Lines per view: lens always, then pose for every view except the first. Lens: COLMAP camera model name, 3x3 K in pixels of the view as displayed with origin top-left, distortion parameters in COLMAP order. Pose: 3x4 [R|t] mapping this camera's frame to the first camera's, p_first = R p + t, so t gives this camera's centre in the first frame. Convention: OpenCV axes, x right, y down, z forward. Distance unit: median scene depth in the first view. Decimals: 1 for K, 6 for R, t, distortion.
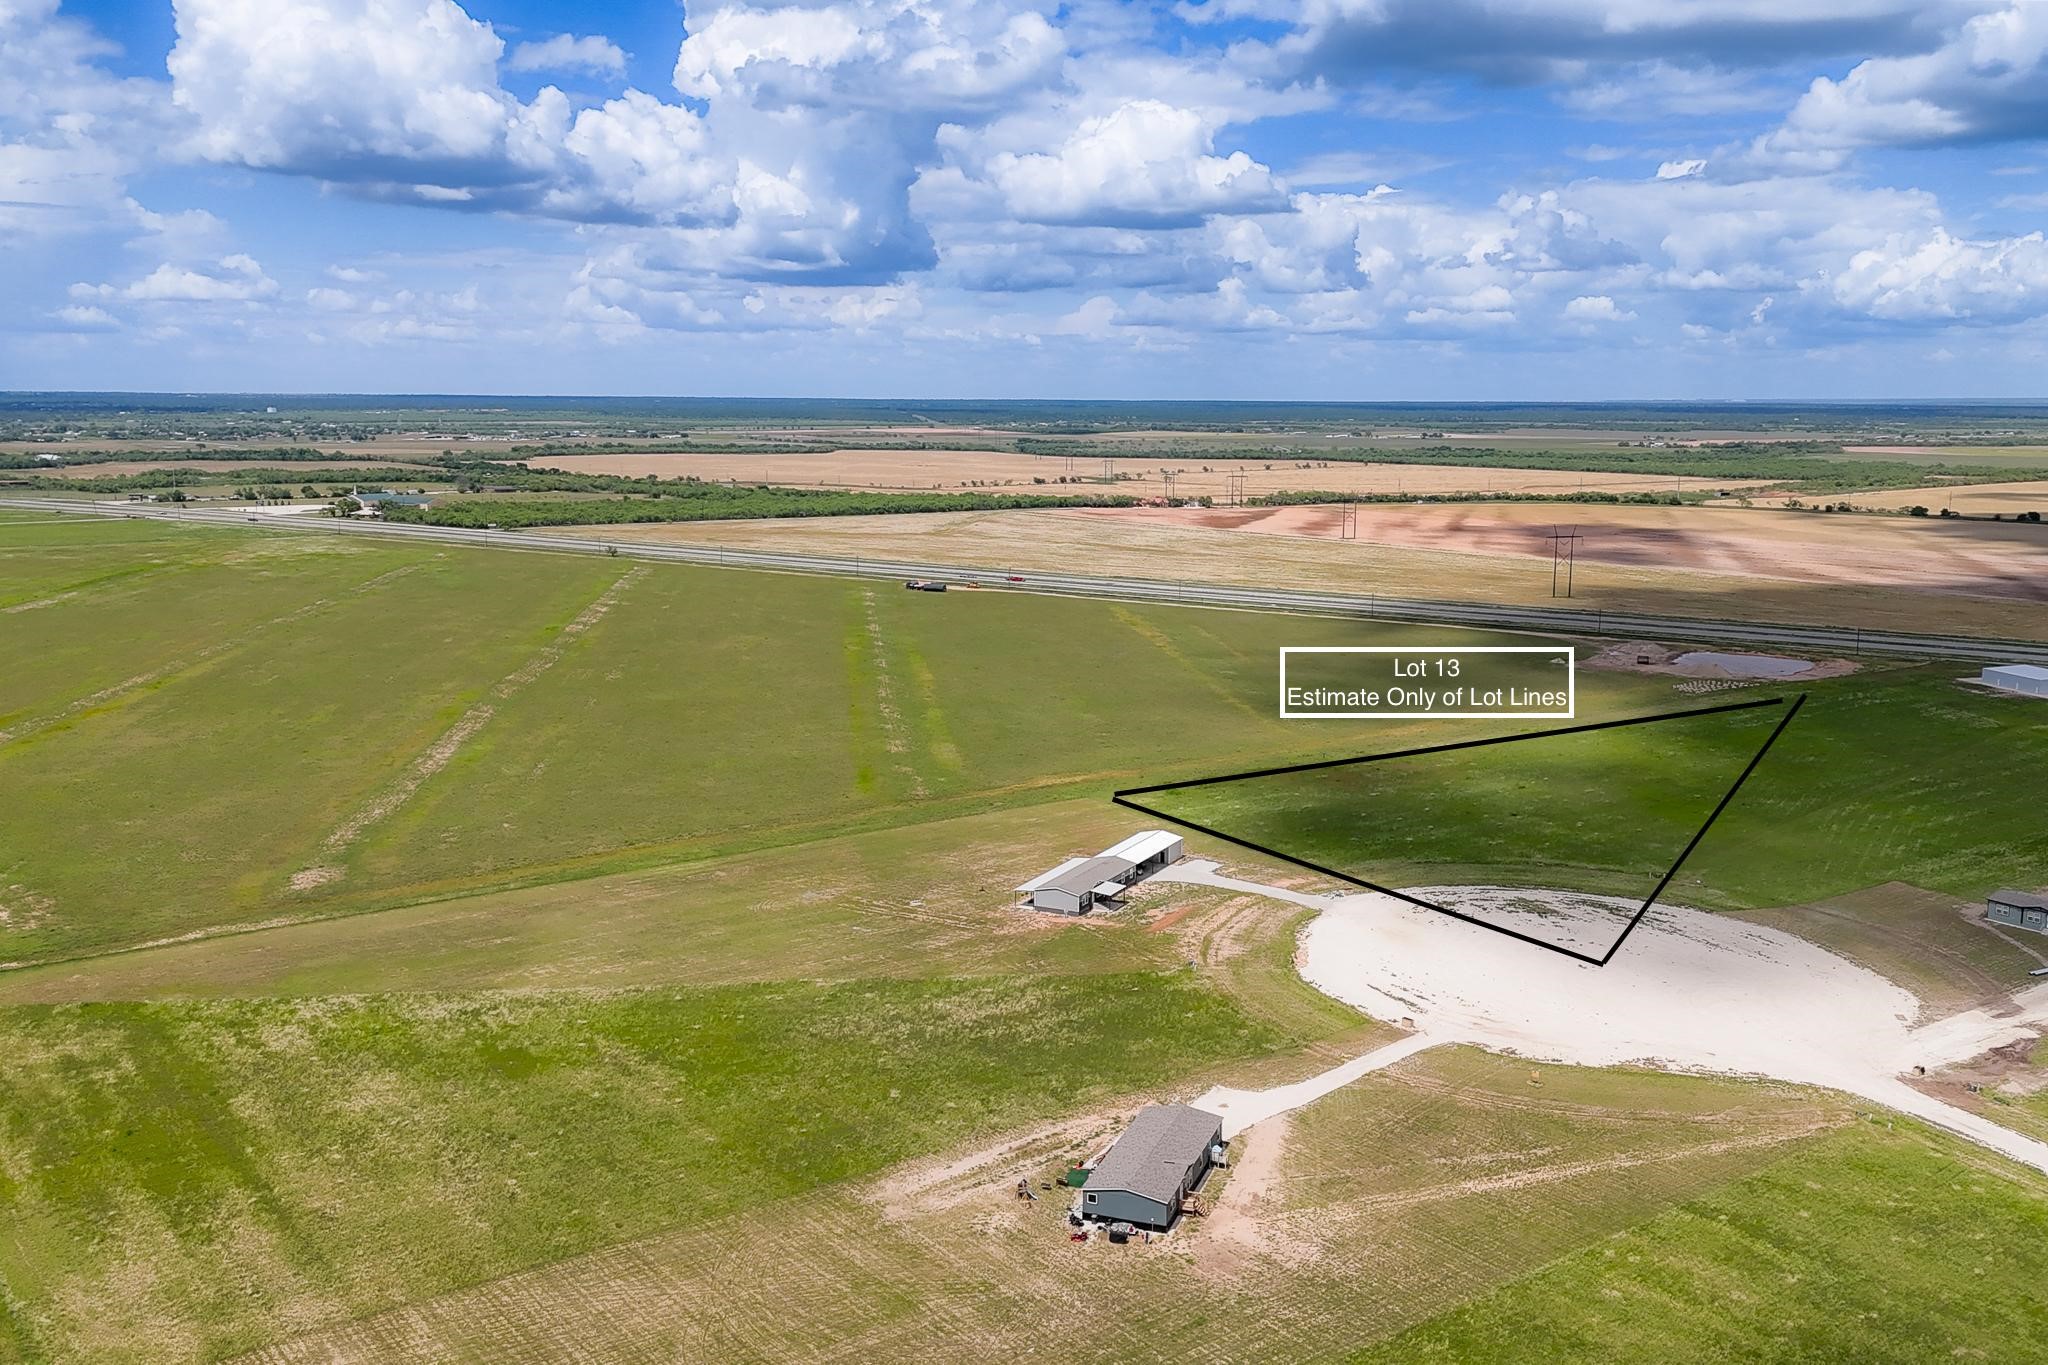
lens RADIAL K [[1791.1, 0, 1104.5], [0, 1791.1, 755.3], [0, 0, 1]] dist [0.093786, -0.145260]
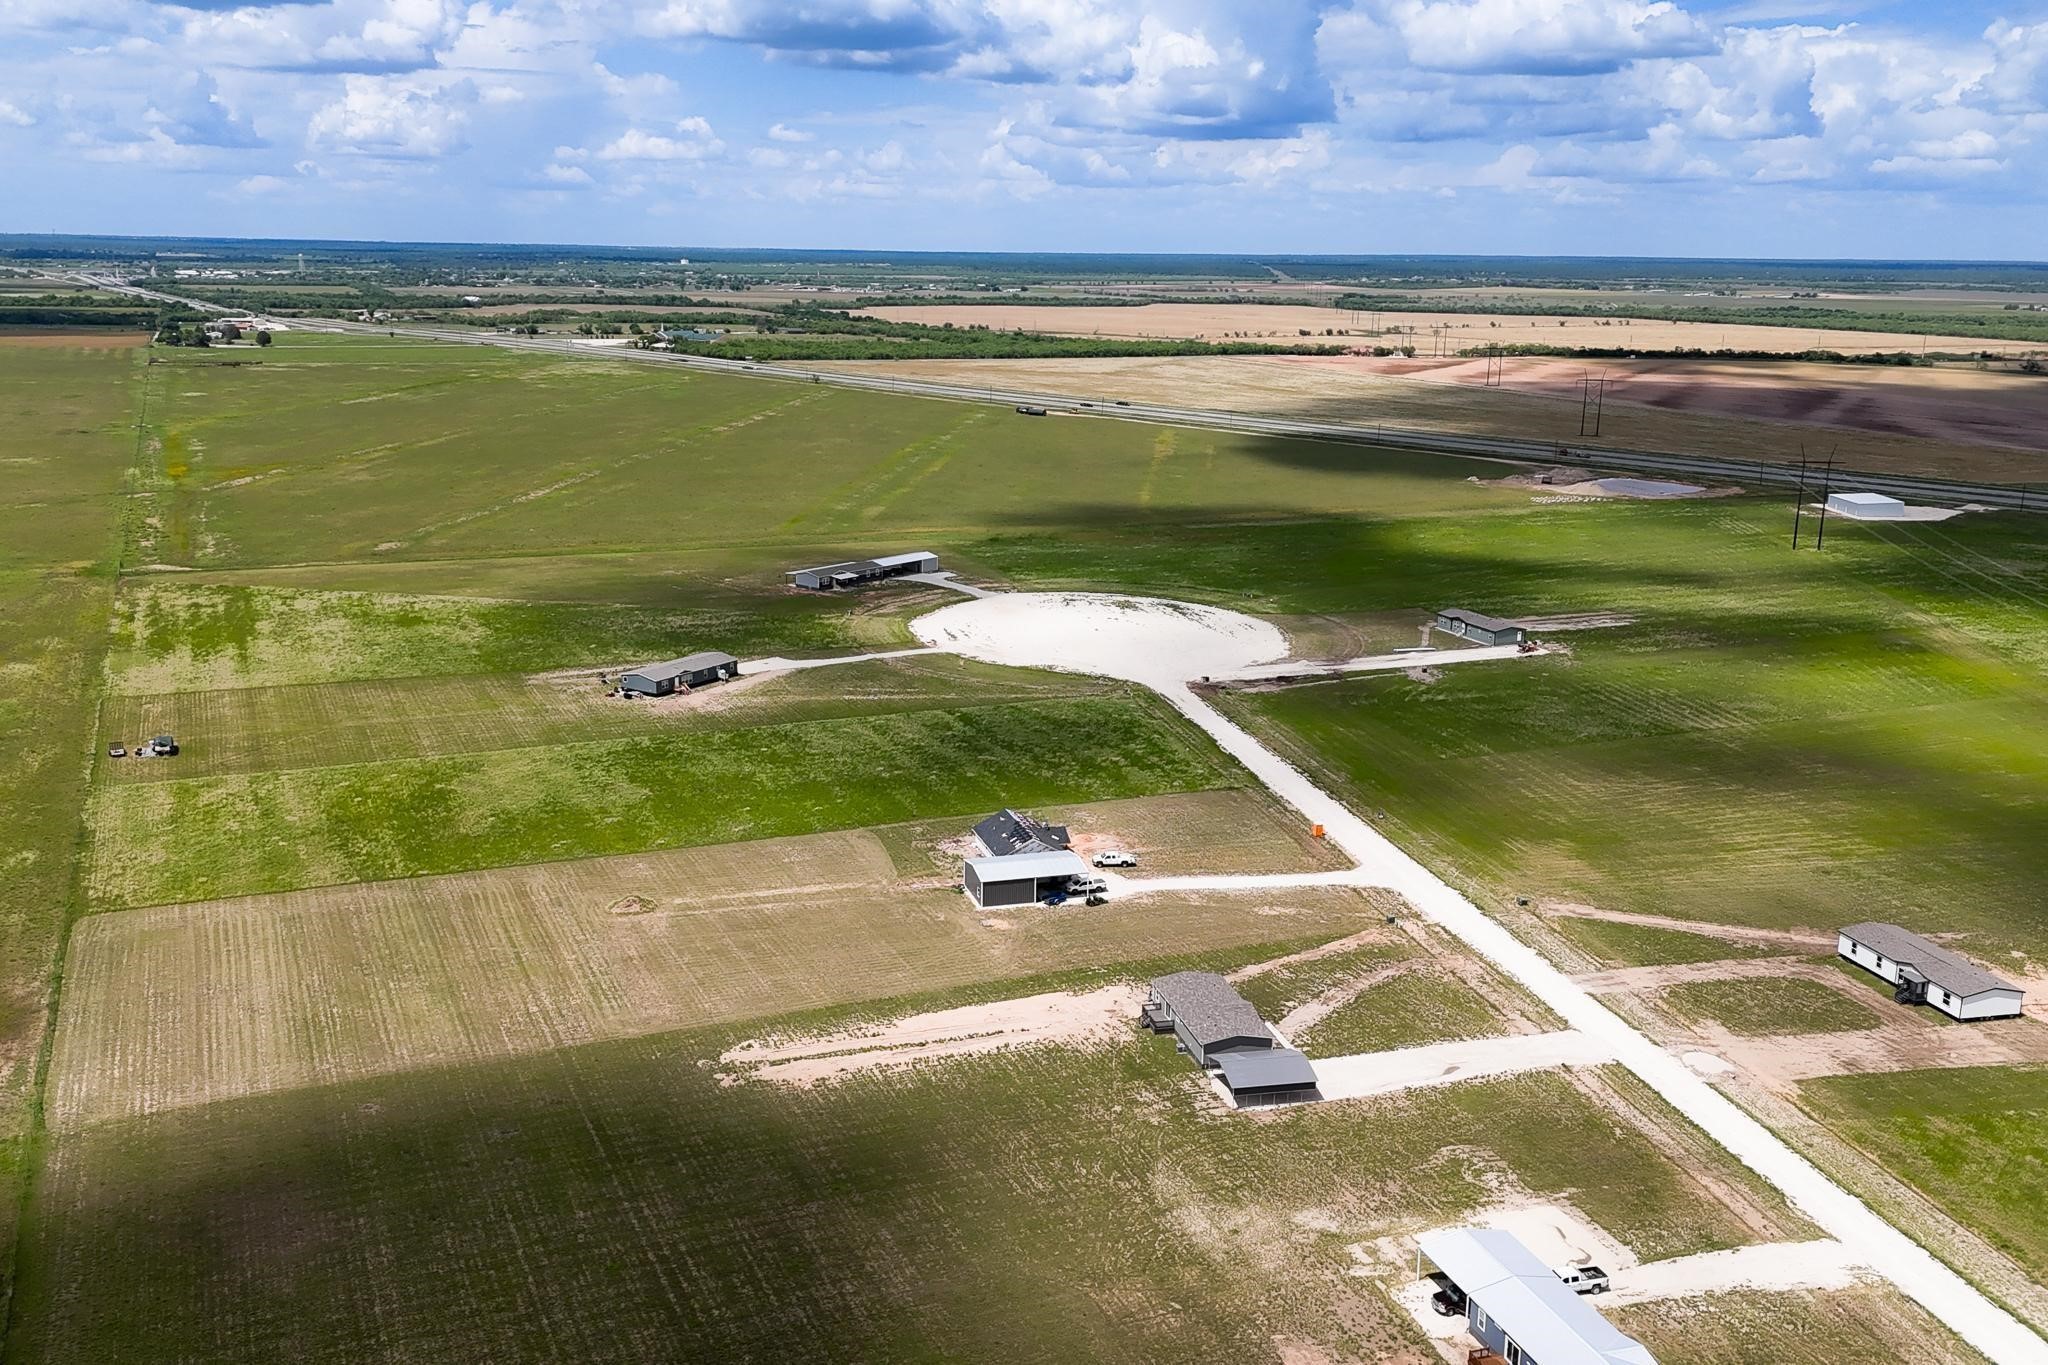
lens RADIAL K [[1791.1, 0, 1104.5], [0, 1791.1, 755.3], [0, 0, 1]] dist [0.093786, -0.145260]
pose [[0.972890, 0.068606, -0.220860, 0.100151], [-0.051907, 0.995398, 0.080550, 0.016268], [0.225370, -0.066902, 0.971974, -0.081009]]
